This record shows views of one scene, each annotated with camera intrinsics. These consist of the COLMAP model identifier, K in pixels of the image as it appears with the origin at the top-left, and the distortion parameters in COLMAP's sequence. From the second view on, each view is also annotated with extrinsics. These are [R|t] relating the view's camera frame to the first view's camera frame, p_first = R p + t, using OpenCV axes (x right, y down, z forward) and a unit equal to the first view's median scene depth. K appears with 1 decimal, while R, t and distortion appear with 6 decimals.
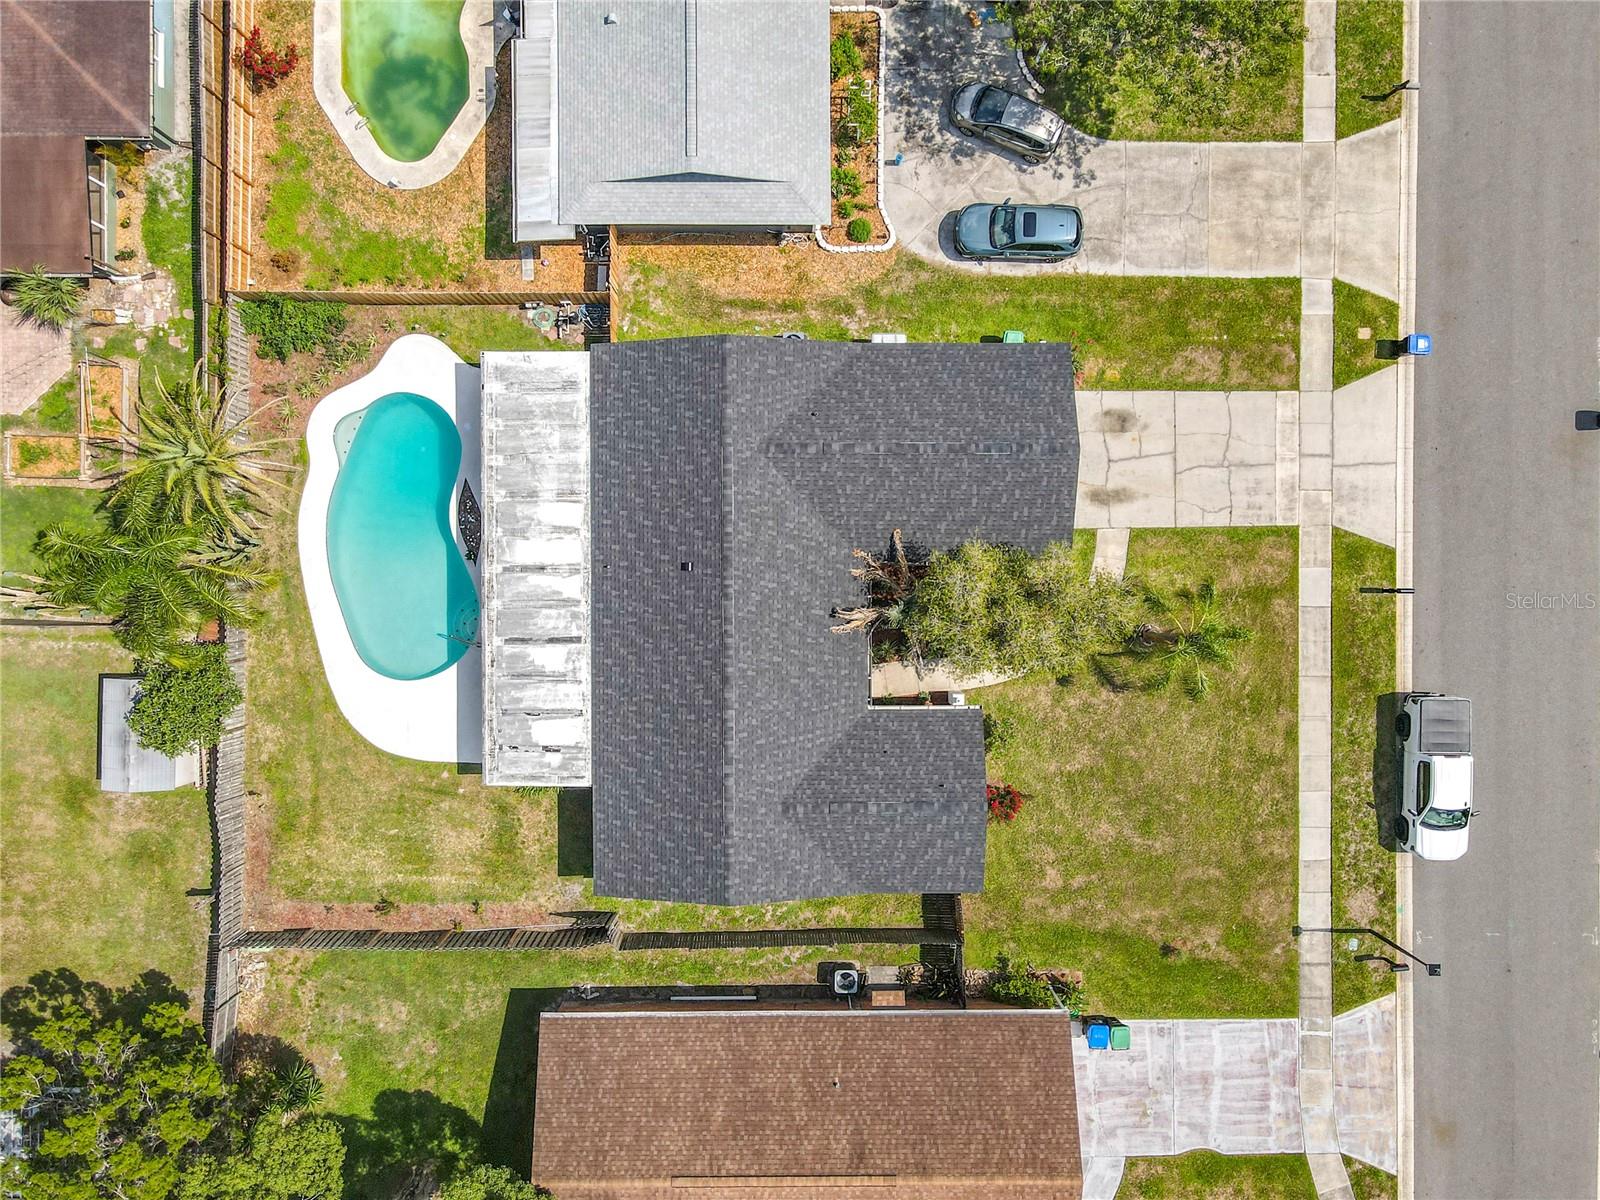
lens RADIAL K [[1198.5, 0, 797.9], [0, 1198.5, 572.6], [0, 0, 1]] dist [0.017149, 0.002555]
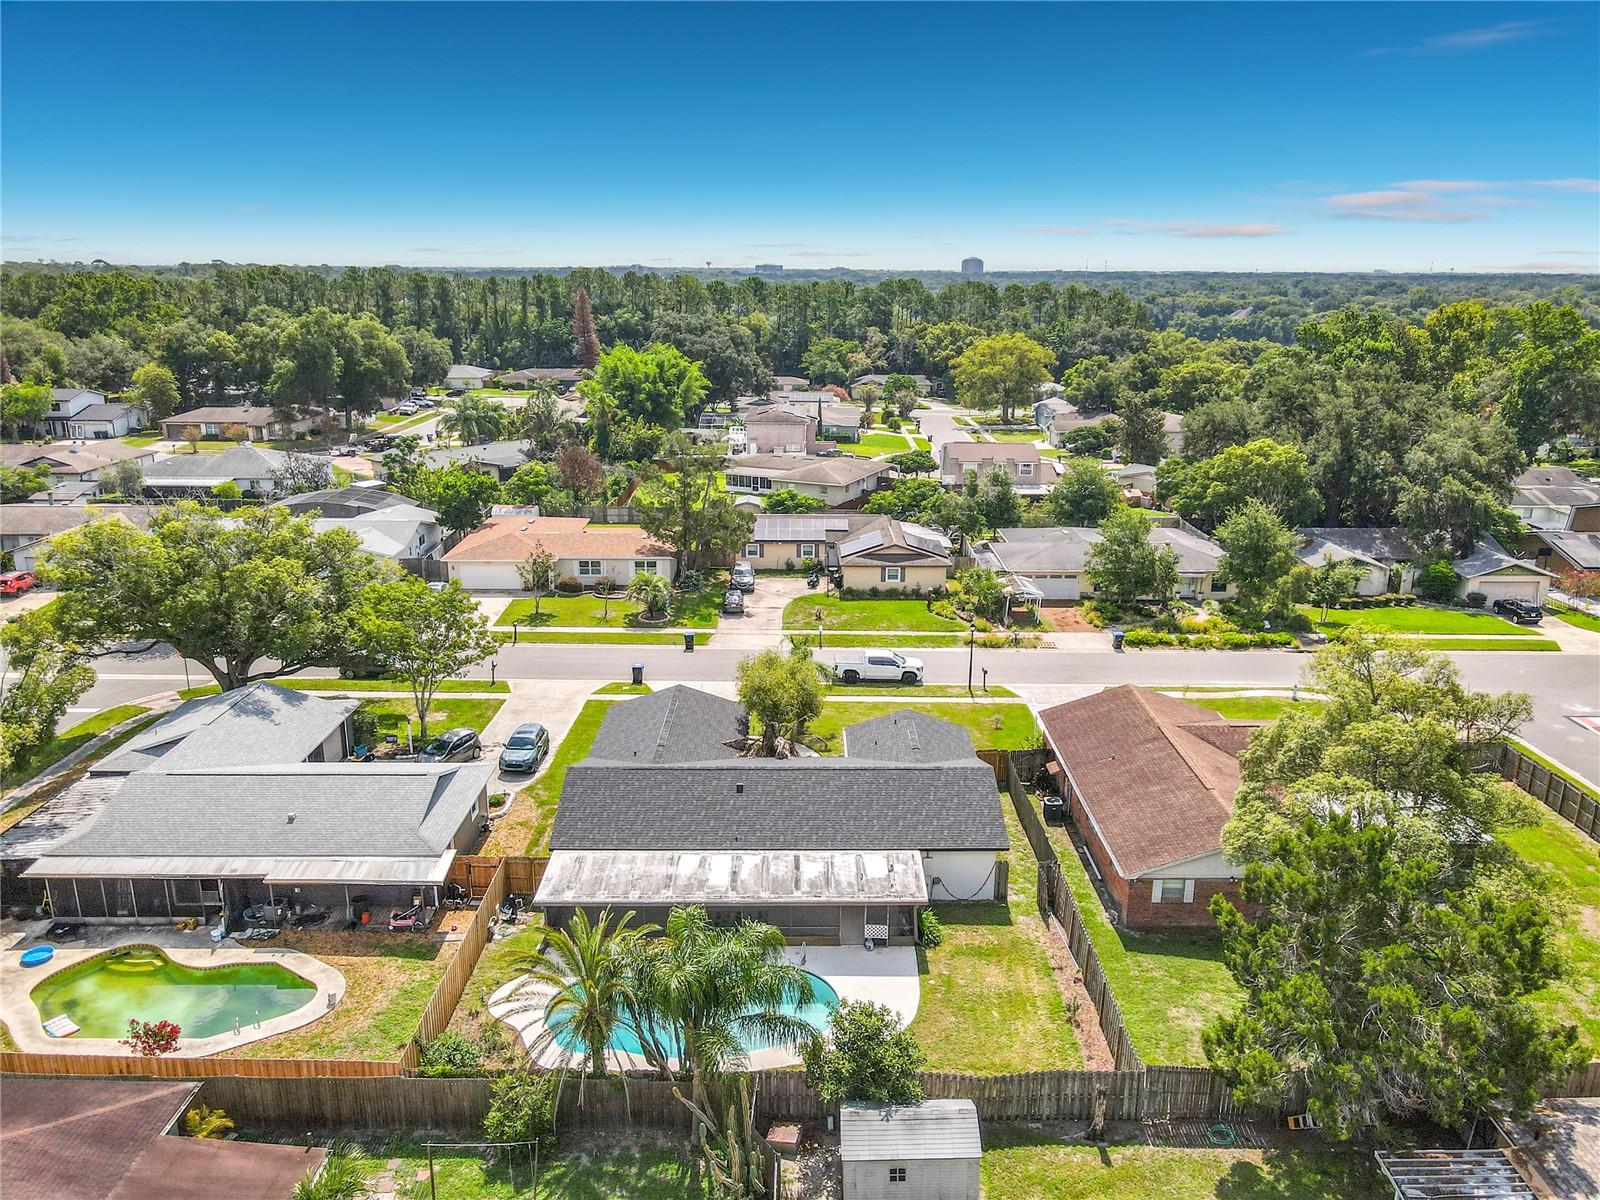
lens RADIAL K [[1203.9, 0, 810.5], [0, 1203.9, 596.7], [0, 0, 1]] dist [-0.005643, 0.006025]
pose [[-0.004513, -0.272489, 0.962148, -1.165095], [0.999969, 0.005042, 0.006118, 0.056756], [-0.006518, 0.962146, 0.272458, 0.405174]]
